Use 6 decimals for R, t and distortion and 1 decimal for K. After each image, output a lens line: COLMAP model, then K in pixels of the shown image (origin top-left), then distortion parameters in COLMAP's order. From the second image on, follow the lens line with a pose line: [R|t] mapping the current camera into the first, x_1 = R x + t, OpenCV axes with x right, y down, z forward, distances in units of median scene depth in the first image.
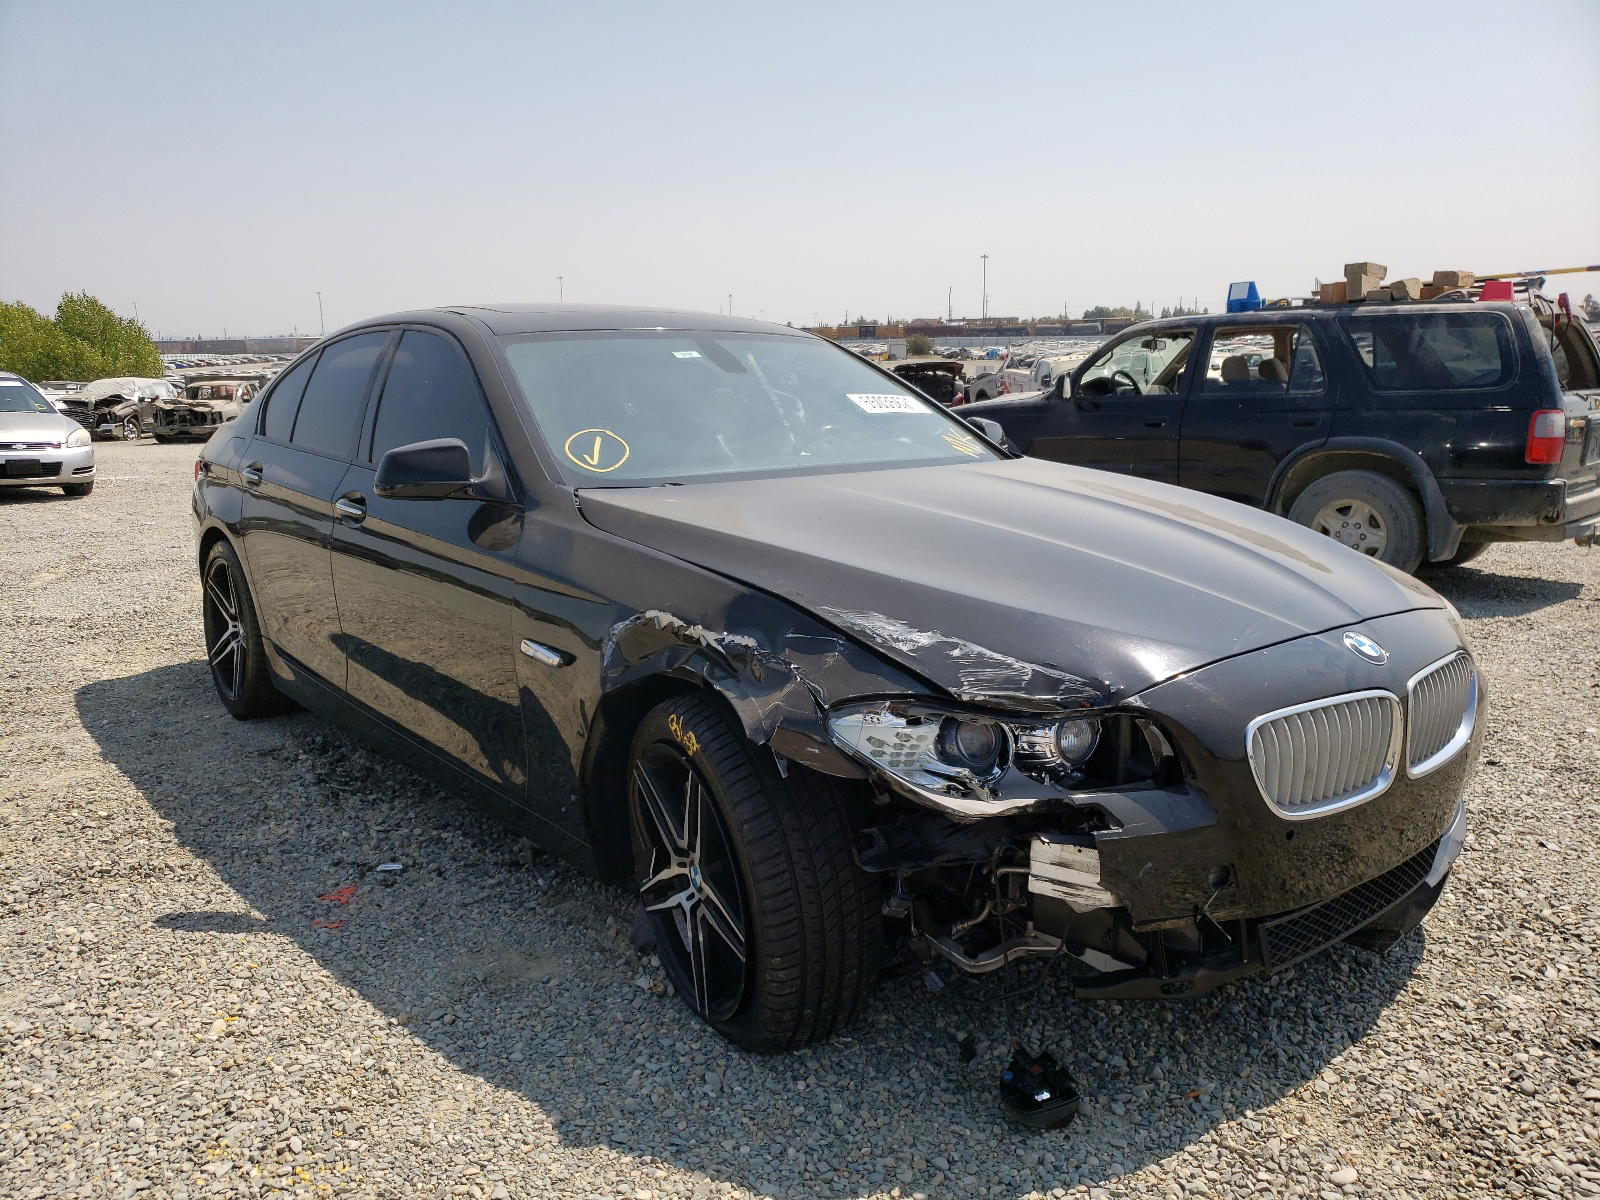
lens RADIAL K [[1298.8, 0, 800.0], [0, 1298.8, 600.0], [0, 0, 1]] dist [0.087667, -0.193110]
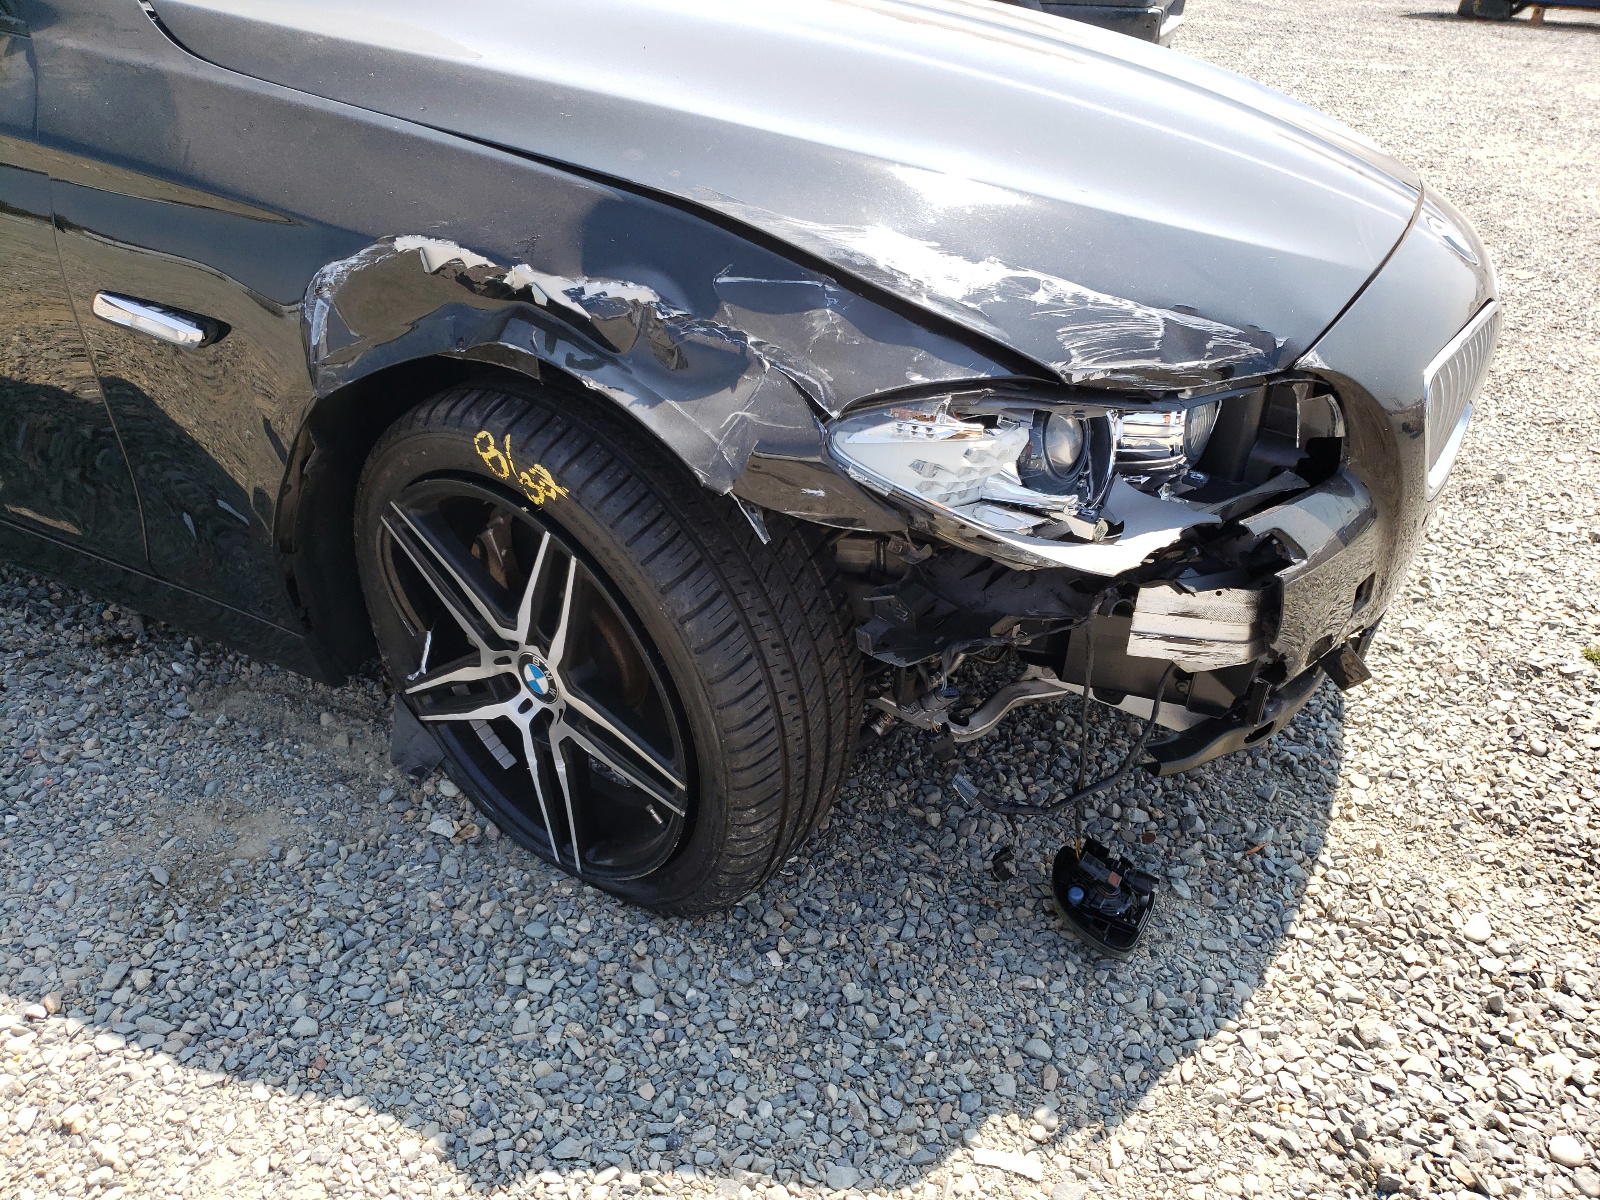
lens RADIAL K [[1282.5, 0, 800.0], [0, 1282.5, 600.0], [0, 0, 1]] dist [0.003986, -0.004260]
pose [[0.914570, -0.165153, 0.369170, -0.202015], [0.027042, 0.935750, 0.351627, -0.035636], [-0.403523, -0.311604, 0.860275, 0.485875]]
